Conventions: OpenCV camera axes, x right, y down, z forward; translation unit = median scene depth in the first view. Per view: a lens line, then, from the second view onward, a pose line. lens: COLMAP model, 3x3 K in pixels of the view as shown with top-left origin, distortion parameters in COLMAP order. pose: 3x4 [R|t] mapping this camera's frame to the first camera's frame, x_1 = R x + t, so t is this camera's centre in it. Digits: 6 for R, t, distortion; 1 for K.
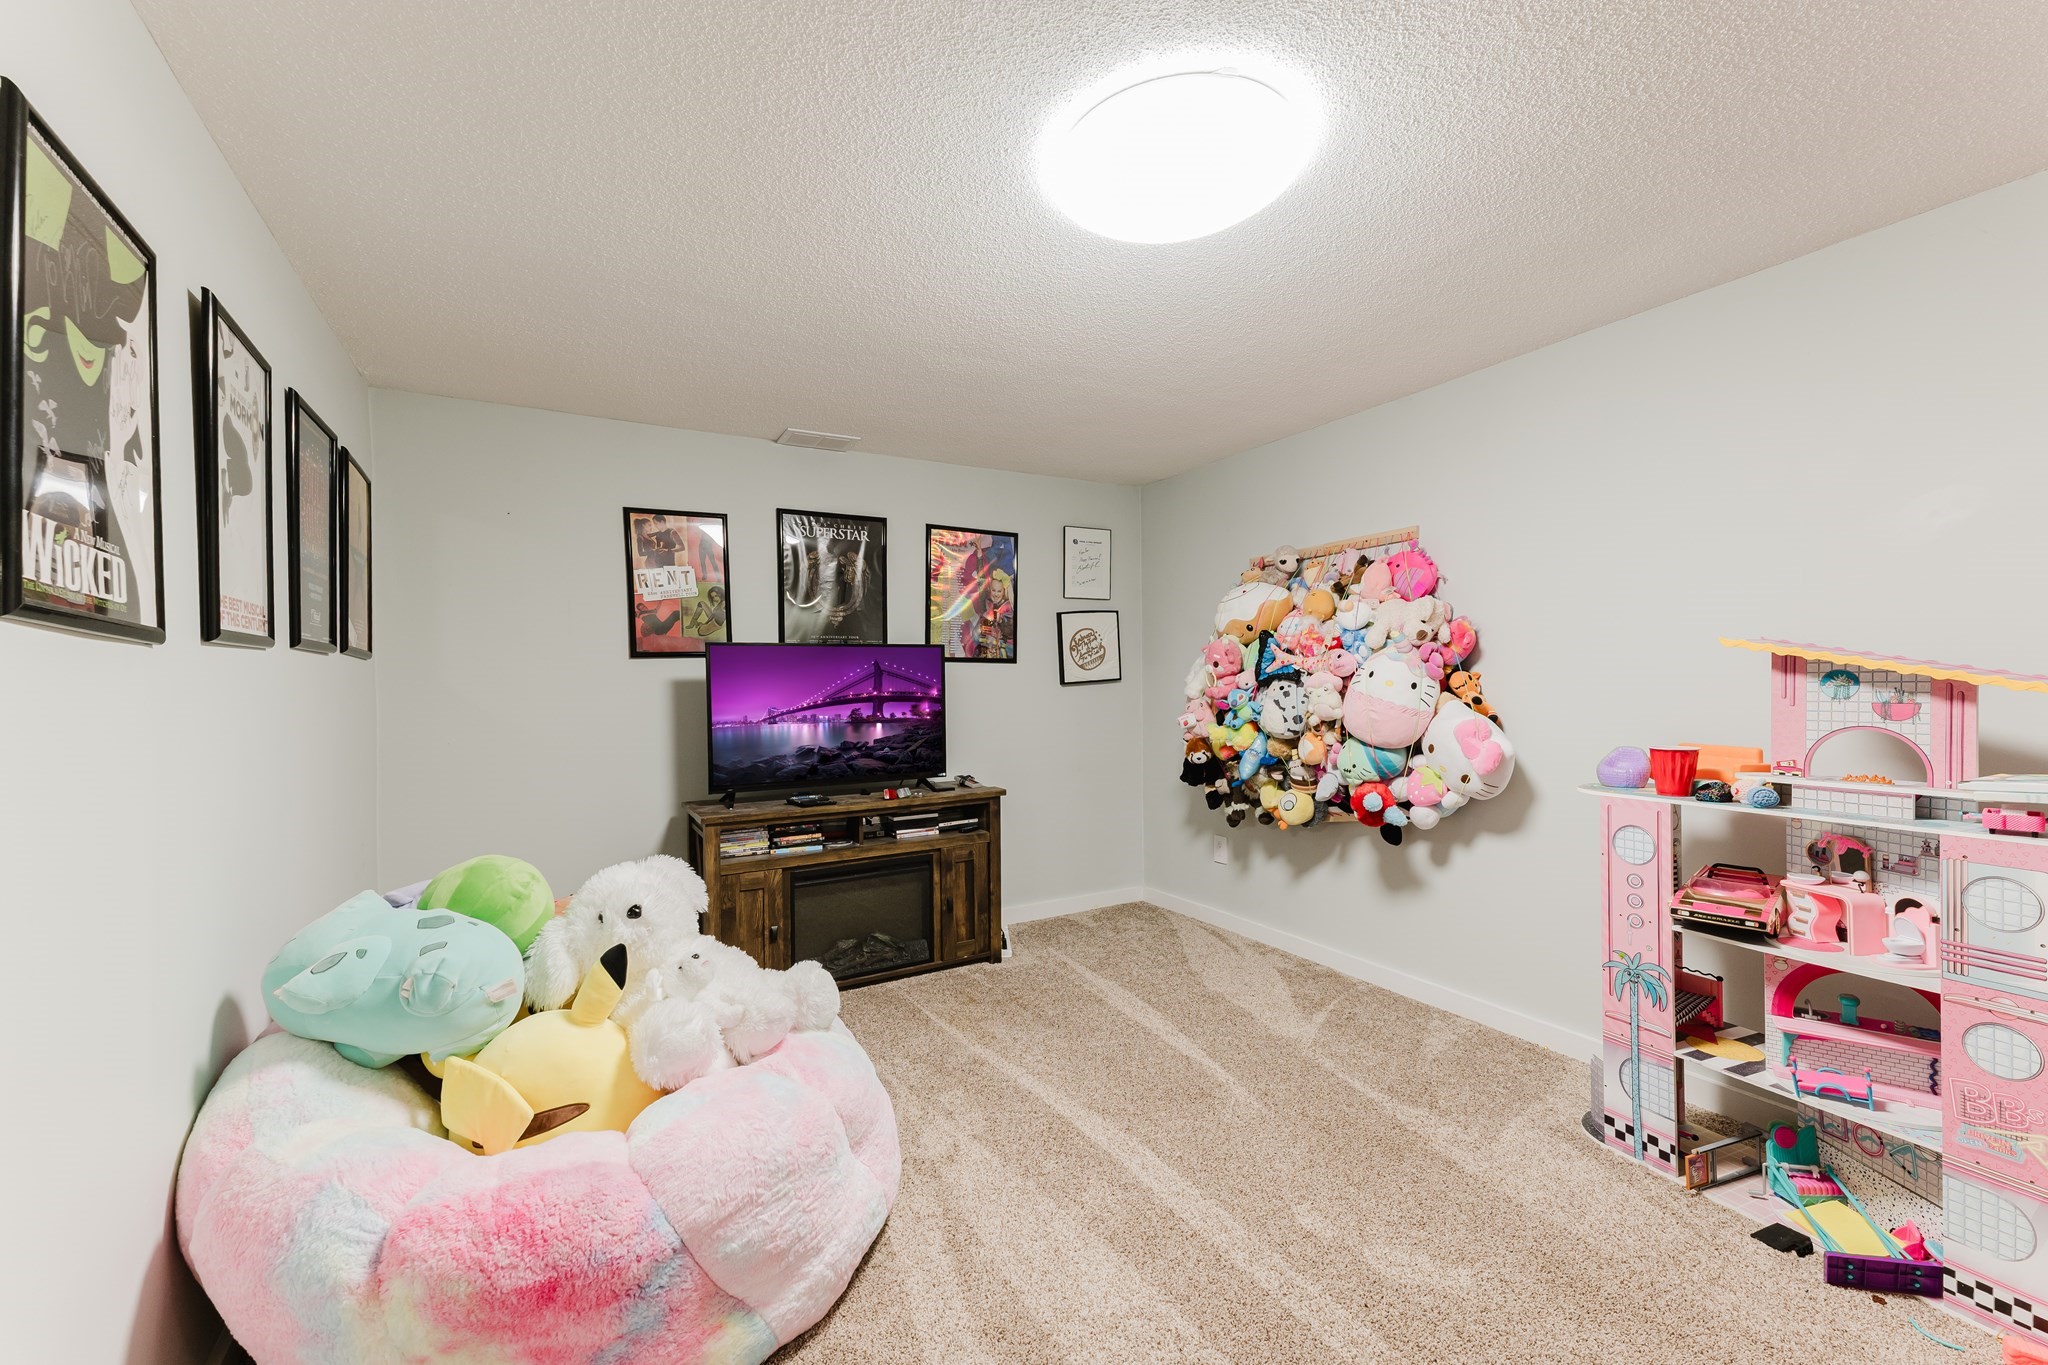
lens RADIAL K [[810.5, 0, 1024.0], [0, 810.5, 682.5], [0, 0, 1]] dist [0.000701, 0.000127]
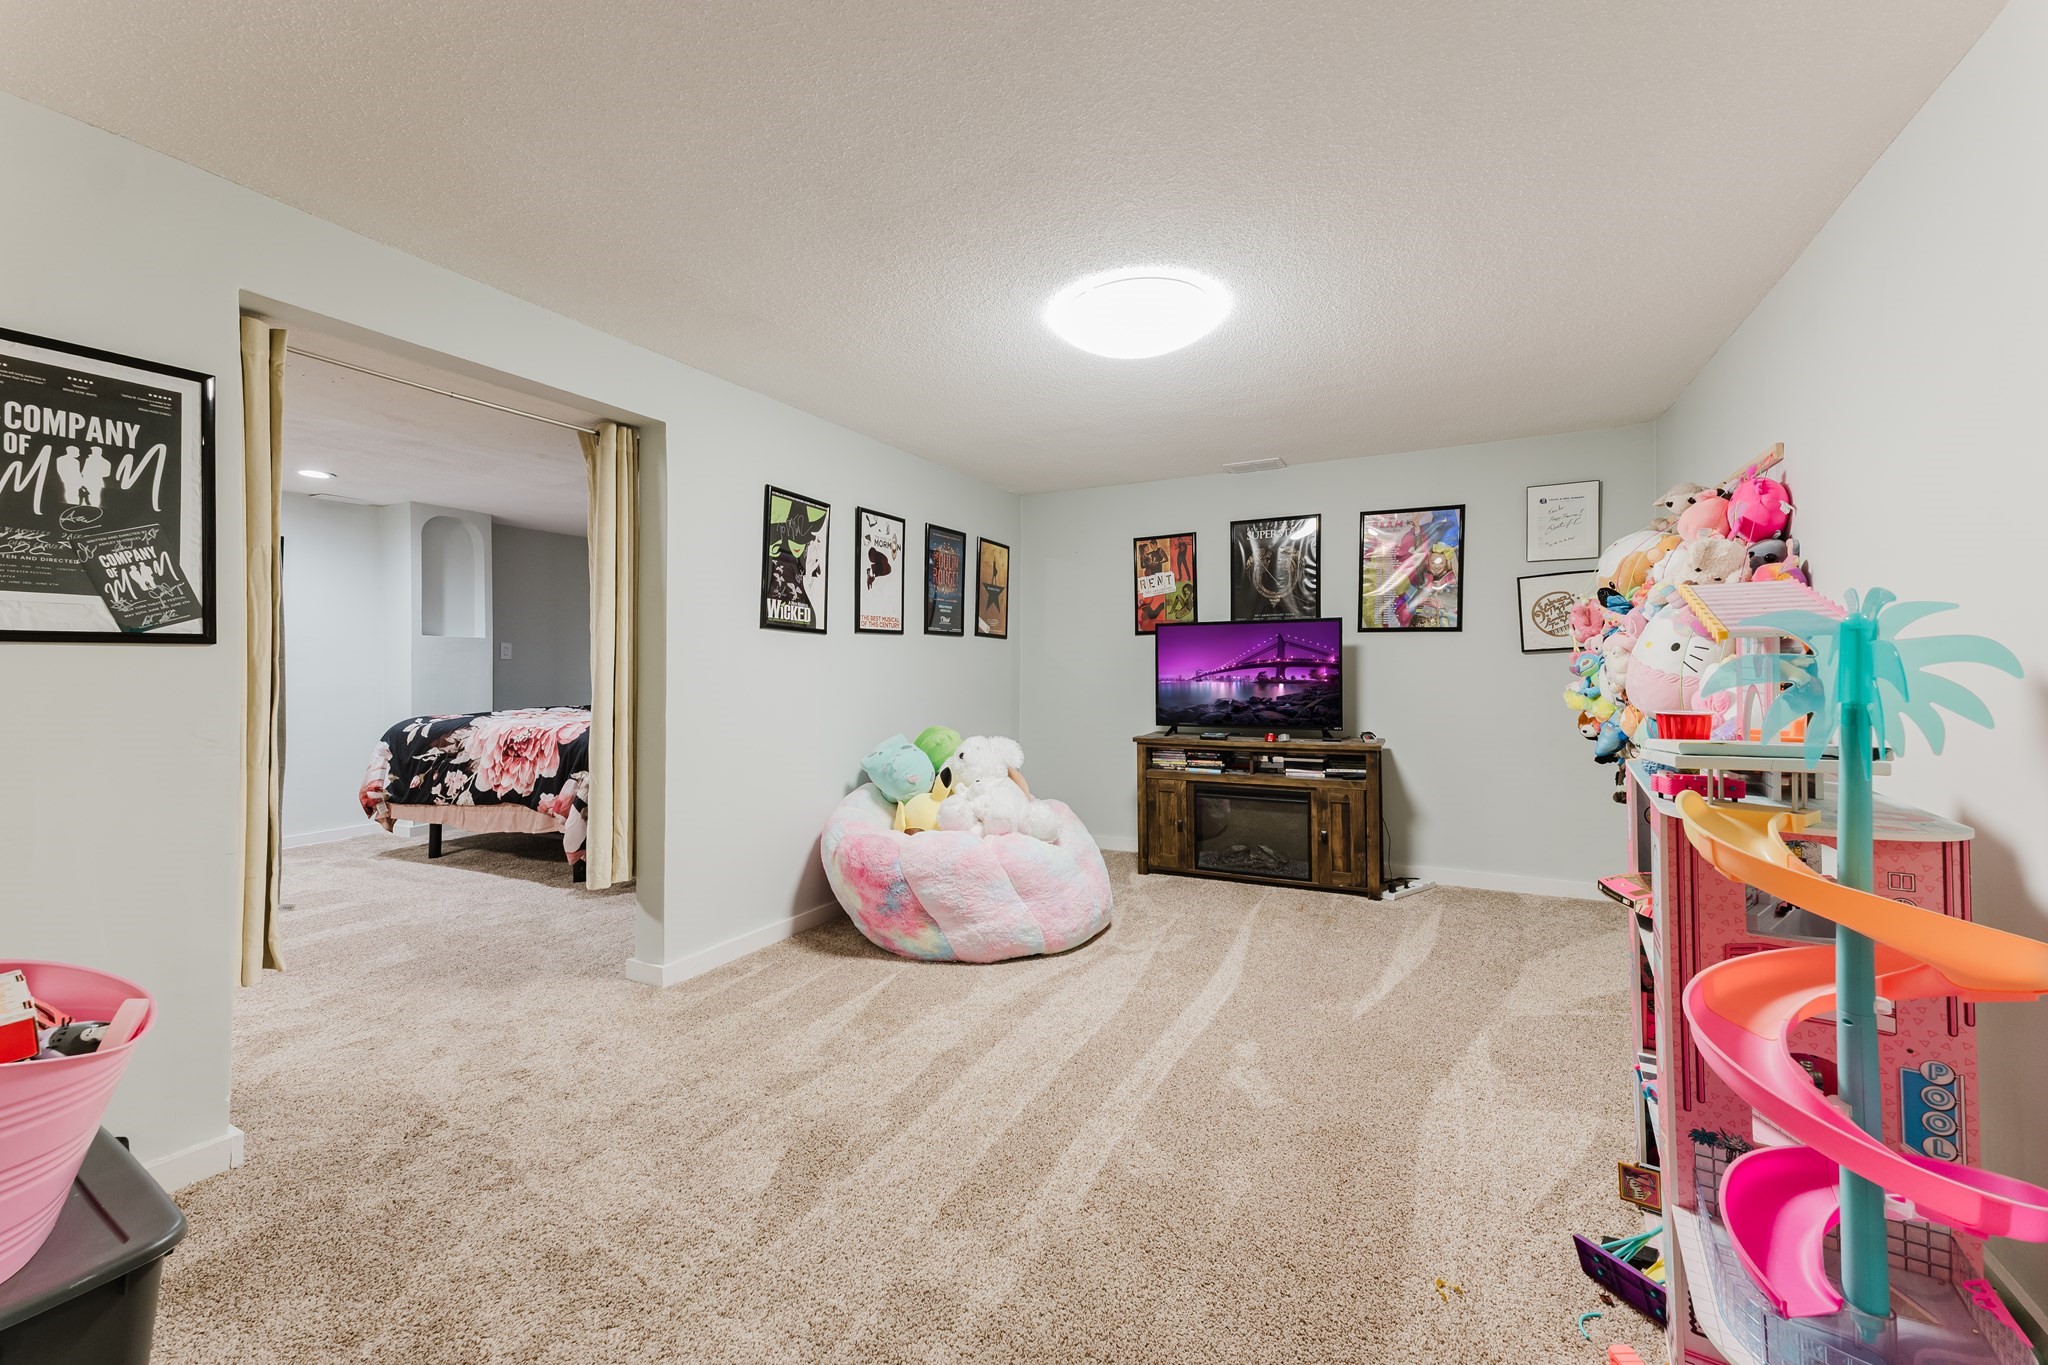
lens RADIAL K [[827.9, 0, 1058.0], [0, 827.9, 659.8], [0, 0, 1]] dist [0.000647, 0.000102]
pose [[0.573477, -0.002821, -0.819216, 0.681389], [0.000967, 0.999996, -0.002767, 0.016725], [0.819221, 0.000794, 0.573478, -0.015340]]
